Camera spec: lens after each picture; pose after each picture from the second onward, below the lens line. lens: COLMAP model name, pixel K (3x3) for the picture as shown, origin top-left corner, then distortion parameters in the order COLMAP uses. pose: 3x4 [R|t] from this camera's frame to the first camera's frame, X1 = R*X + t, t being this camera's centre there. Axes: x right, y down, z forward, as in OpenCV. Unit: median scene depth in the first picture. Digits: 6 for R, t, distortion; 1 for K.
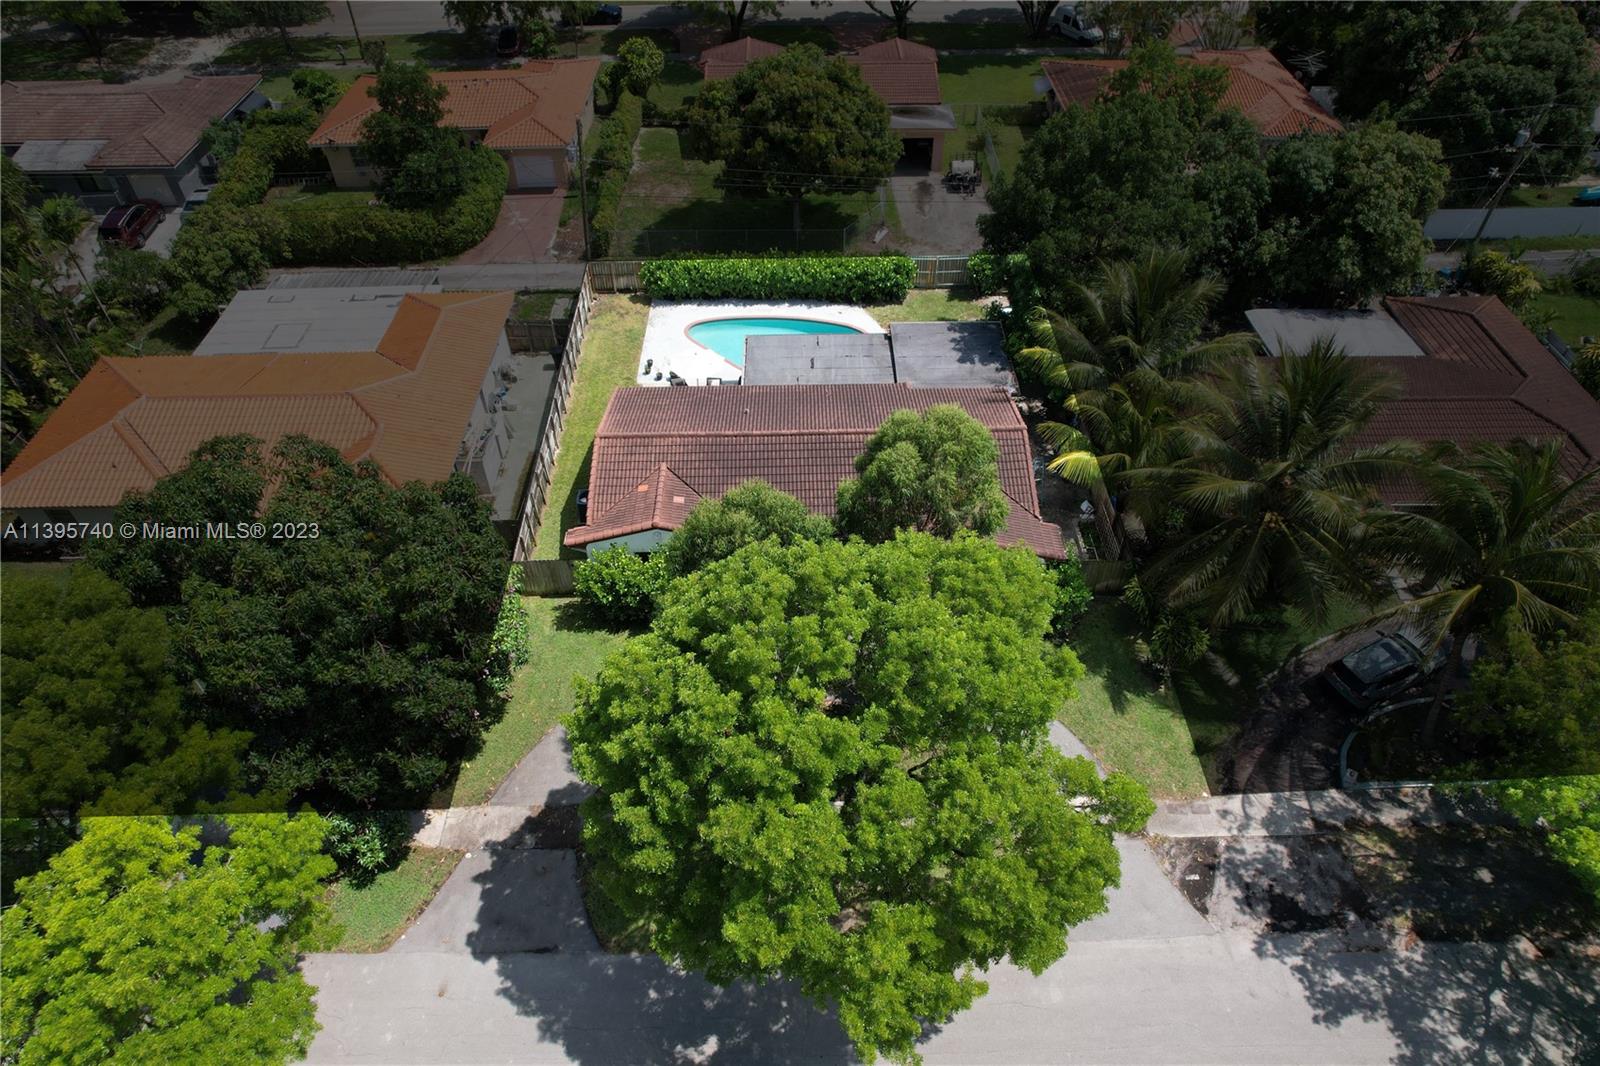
lens RADIAL K [[1020.2, 0, 803.7], [0, 1020.2, 538.4], [0, 0, 1]] dist [-0.095748, 0.070386]
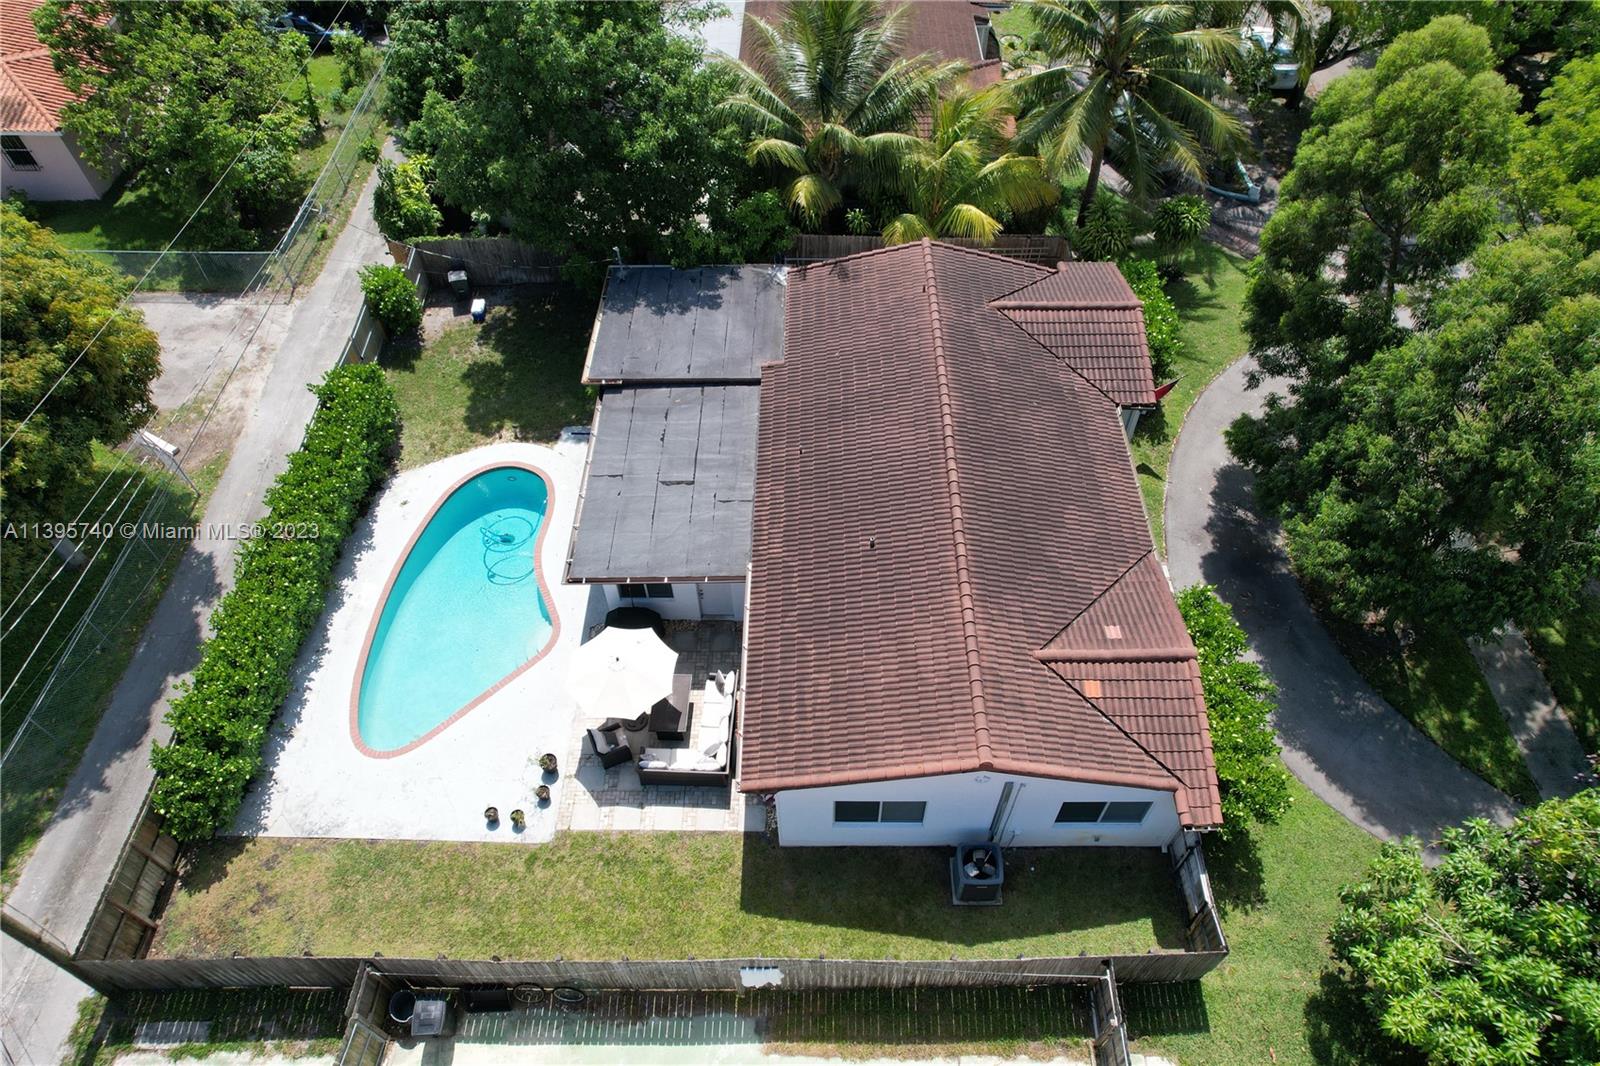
lens RADIAL K [[1020.2, 0, 803.7], [0, 1020.2, 538.4], [0, 0, 1]] dist [-0.095748, 0.070386]
pose [[0.021574, -0.774788, 0.631853, -0.443748], [0.707120, 0.458605, 0.538204, -0.491807], [-0.706765, 0.435184, 0.557762, 0.765945]]
